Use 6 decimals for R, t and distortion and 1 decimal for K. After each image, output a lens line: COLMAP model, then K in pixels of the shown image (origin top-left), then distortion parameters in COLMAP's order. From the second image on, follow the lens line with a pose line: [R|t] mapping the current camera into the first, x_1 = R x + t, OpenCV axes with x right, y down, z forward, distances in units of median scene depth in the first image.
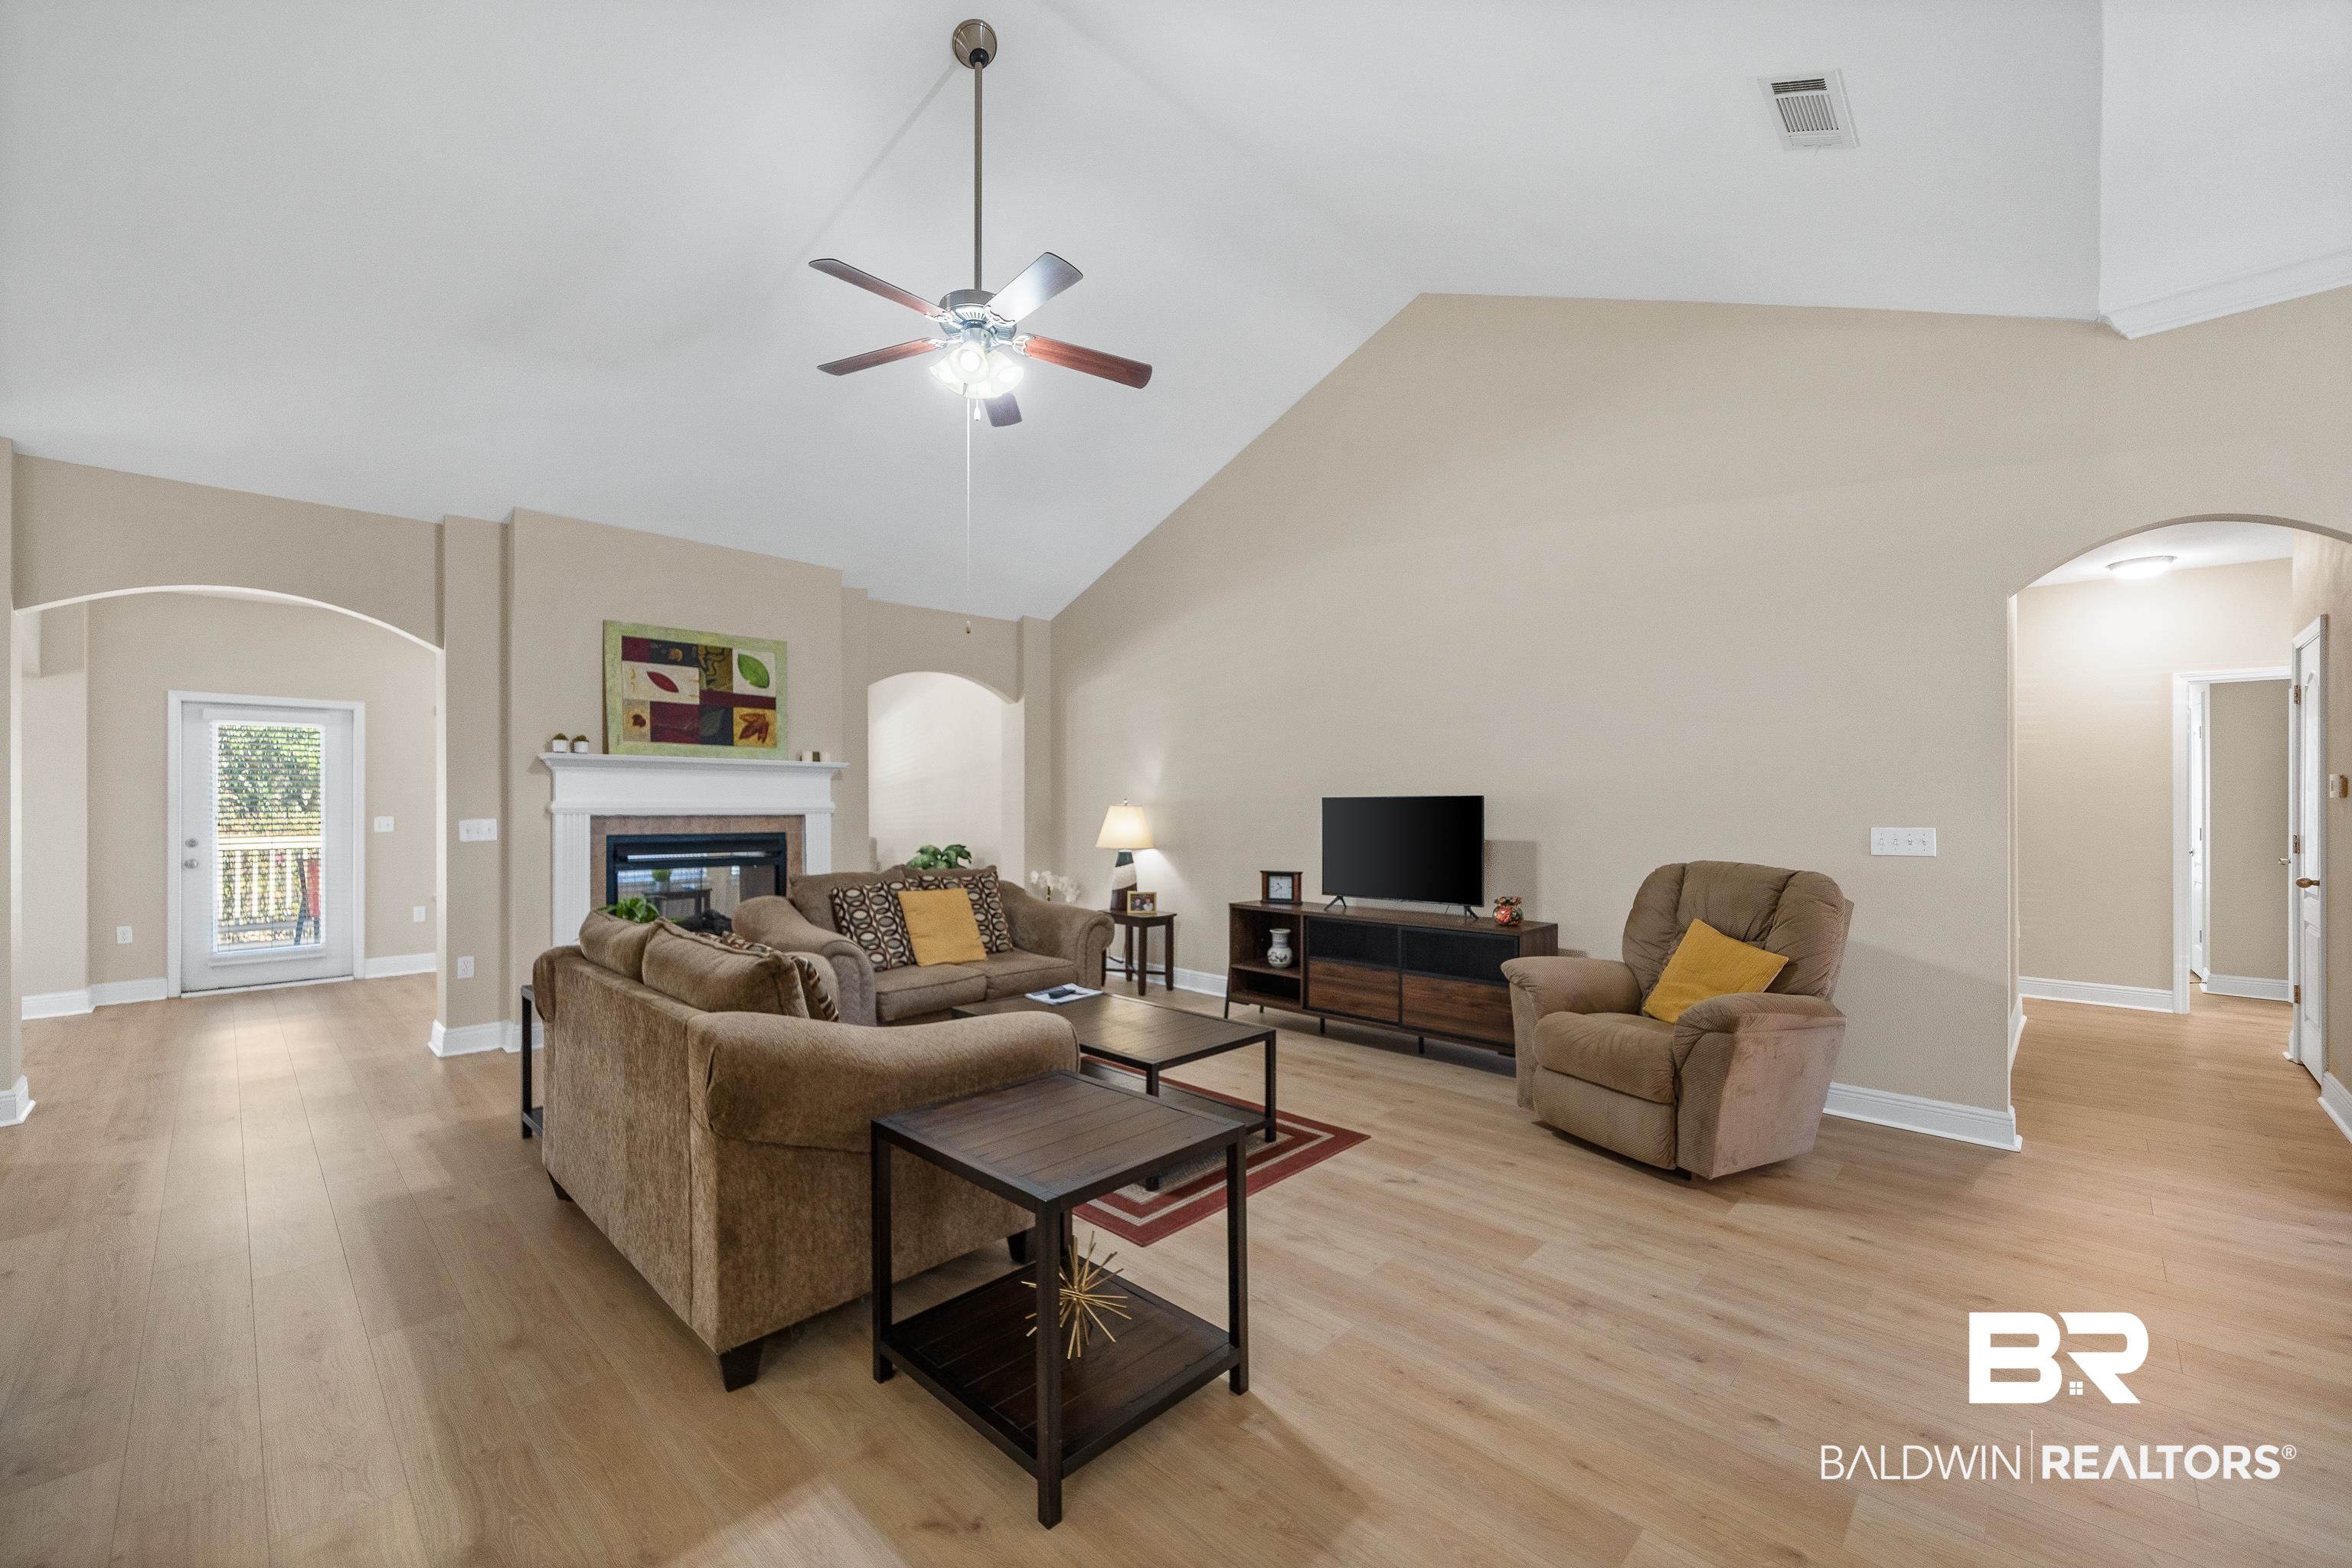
lens RADIAL K [[930.7, 0, 1171.2], [0, 930.7, 810.8], [0, 0, 1]] dist [0.000970, 0.000062]
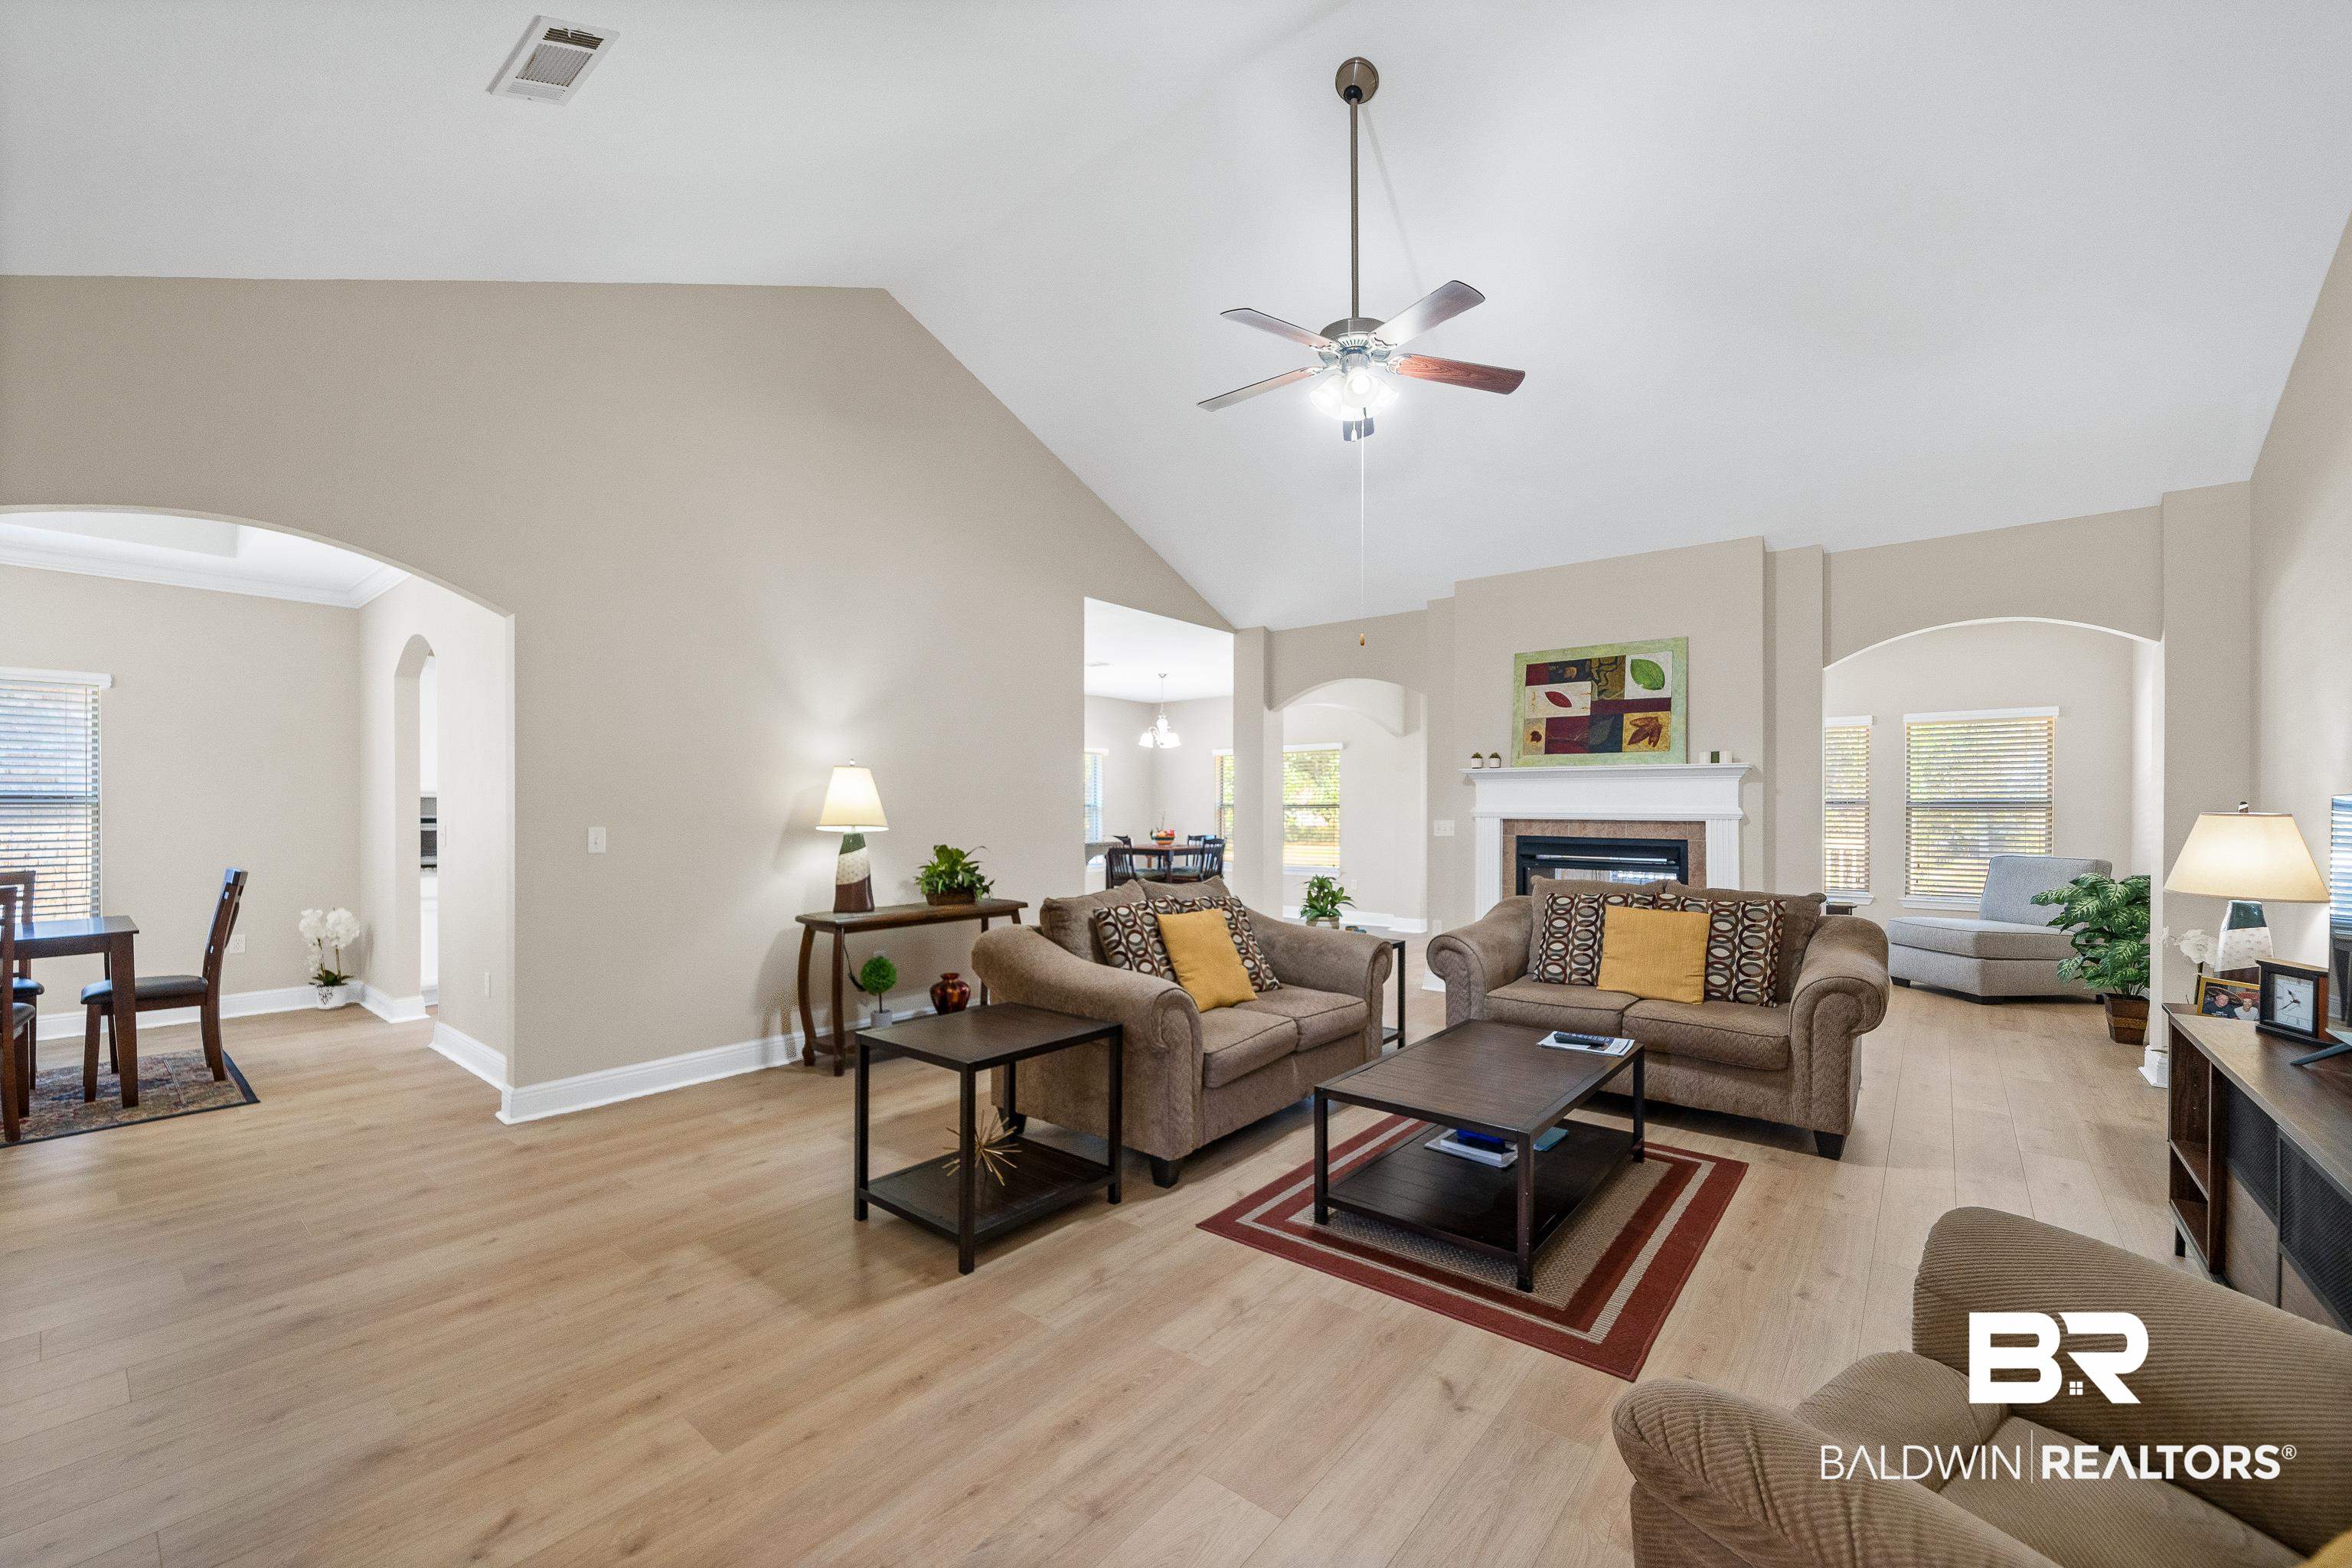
lens RADIAL K [[930.7, 0, 1171.2], [0, 930.7, 810.8], [0, 0, 1]] dist [0.000970, 0.000062]
pose [[0.082617, 0.001954, -0.996579, 0.526851], [-0.010865, 0.999940, 0.001060, -0.001746], [0.996522, 0.010740, 0.082633, 0.455446]]
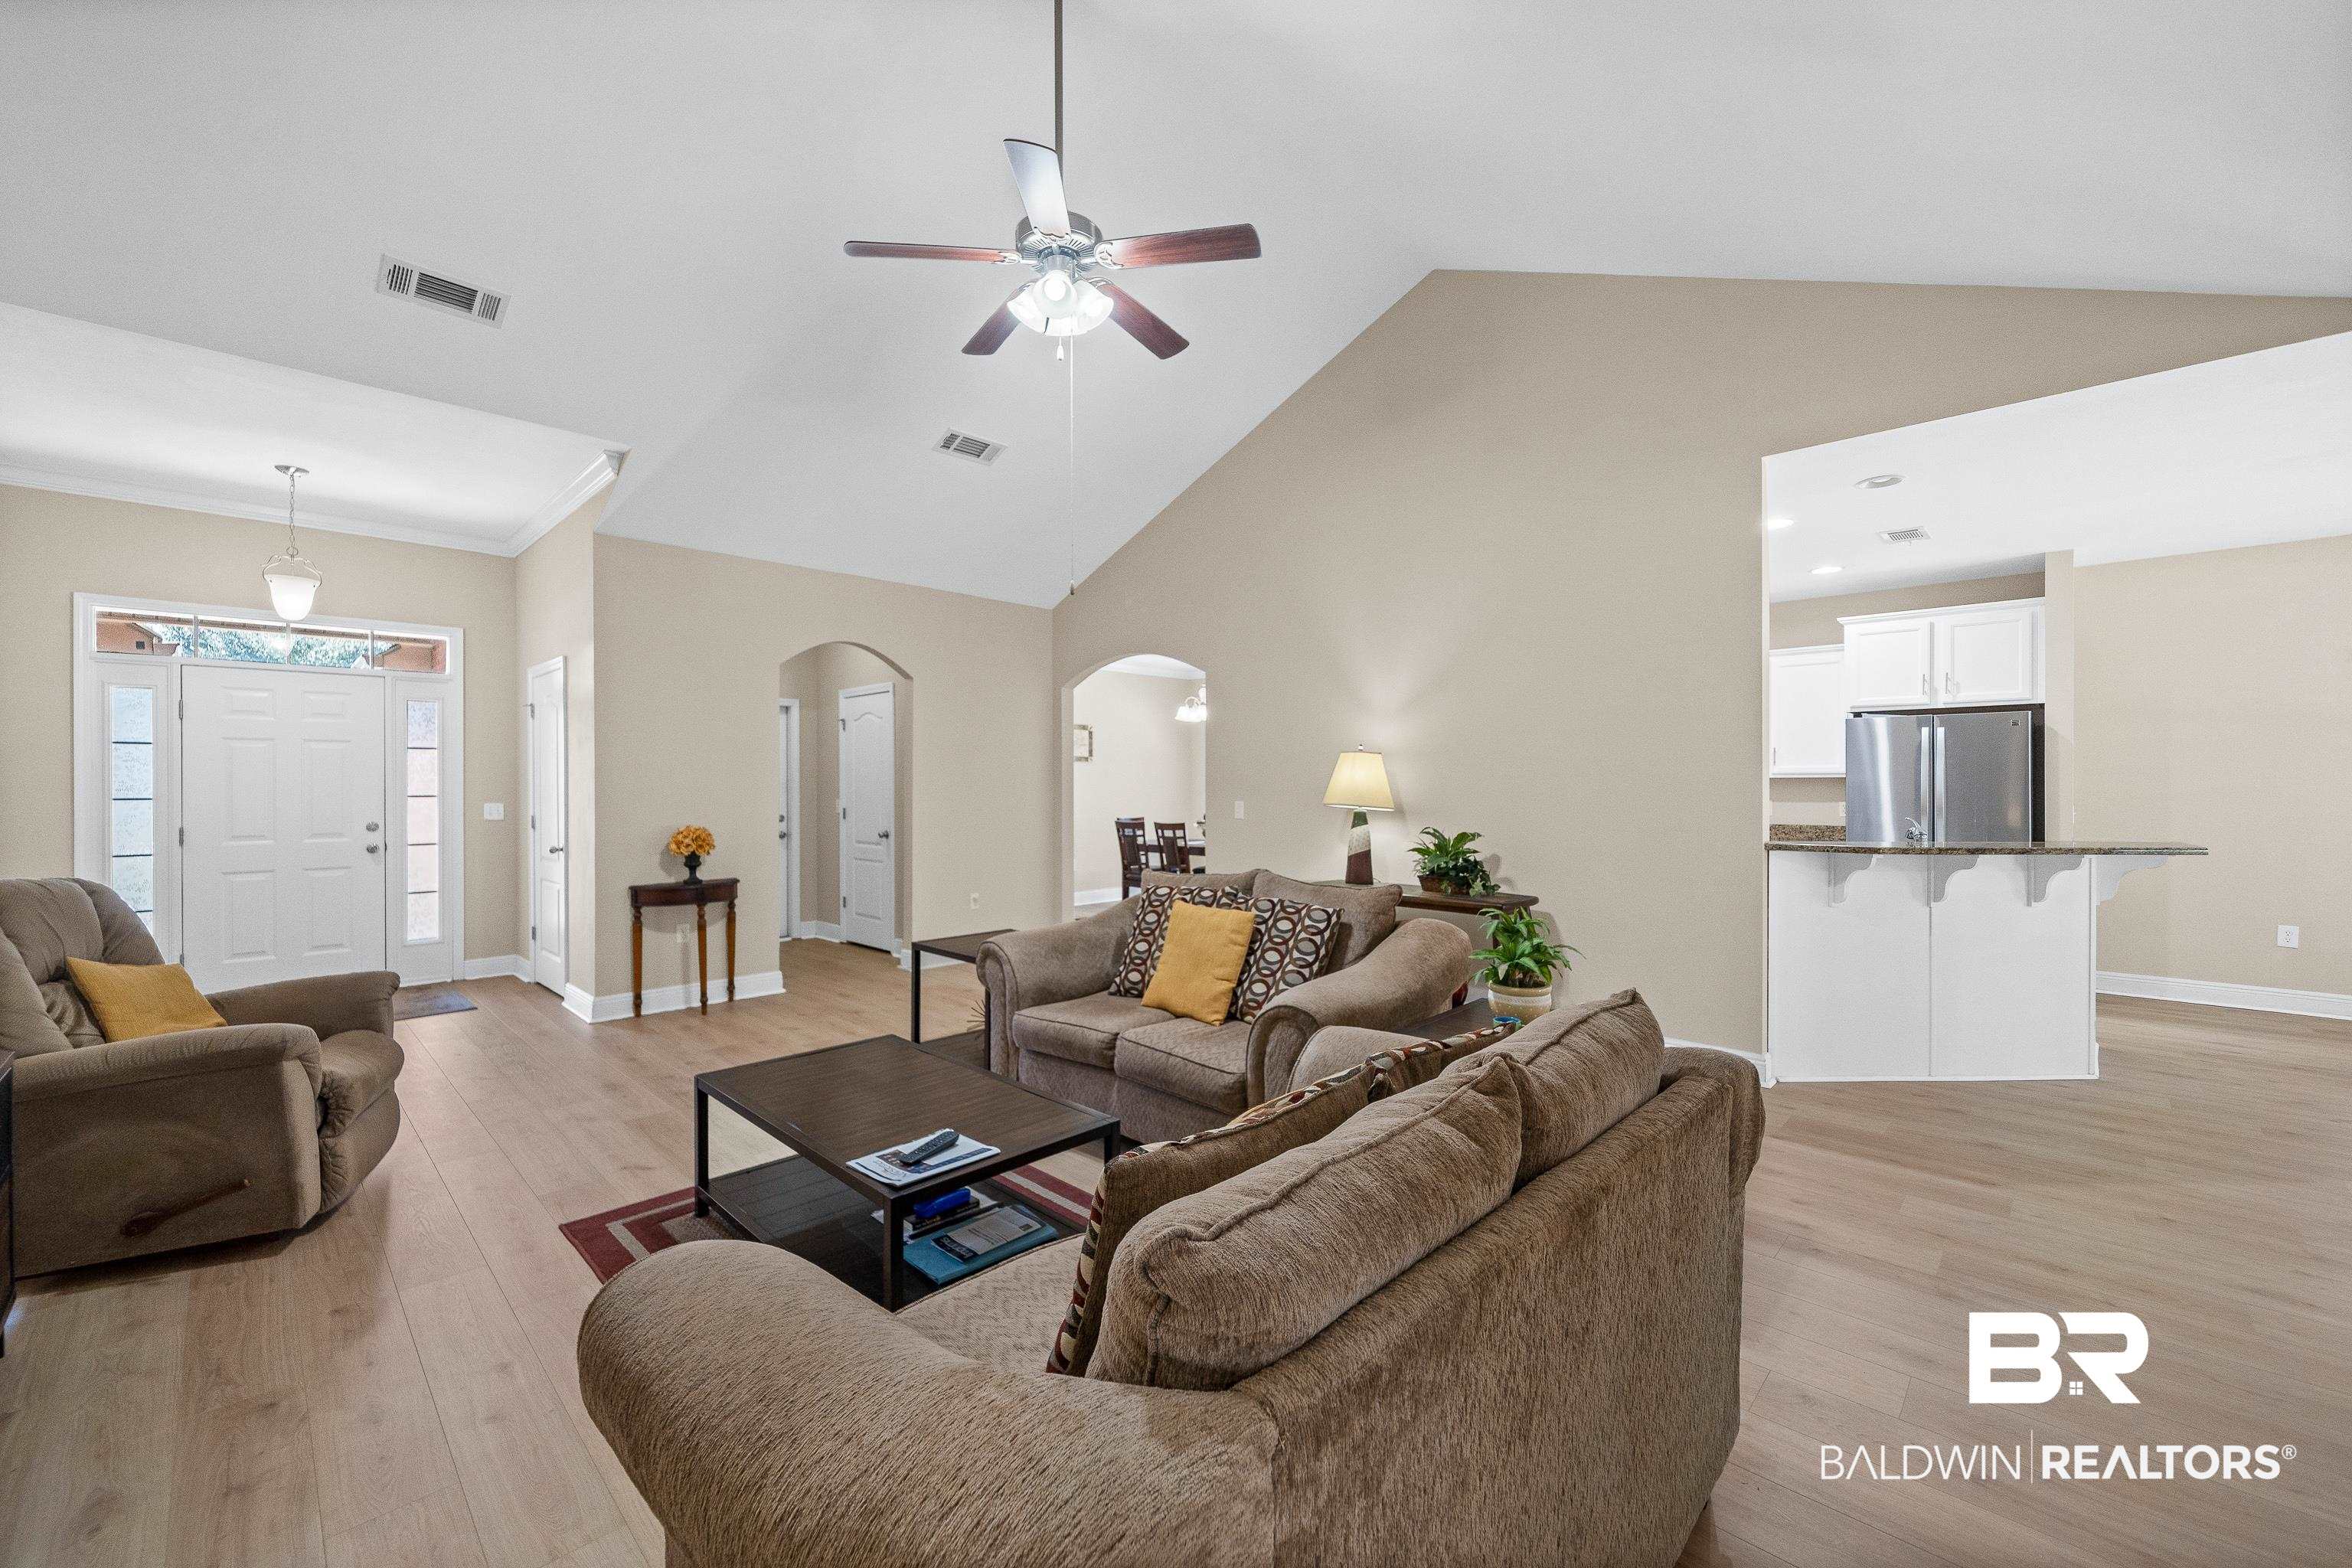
lens RADIAL K [[921.5, 0, 1186.7], [0, 921.5, 782.6], [0, 0, 1]] dist [-0.000235, 0.000031]
pose [[-0.999990, 0.004180, -0.001803, -0.193045], [0.004157, 0.999910, 0.012788, -0.018501], [0.001856, 0.012780, -0.999917, 1.193429]]
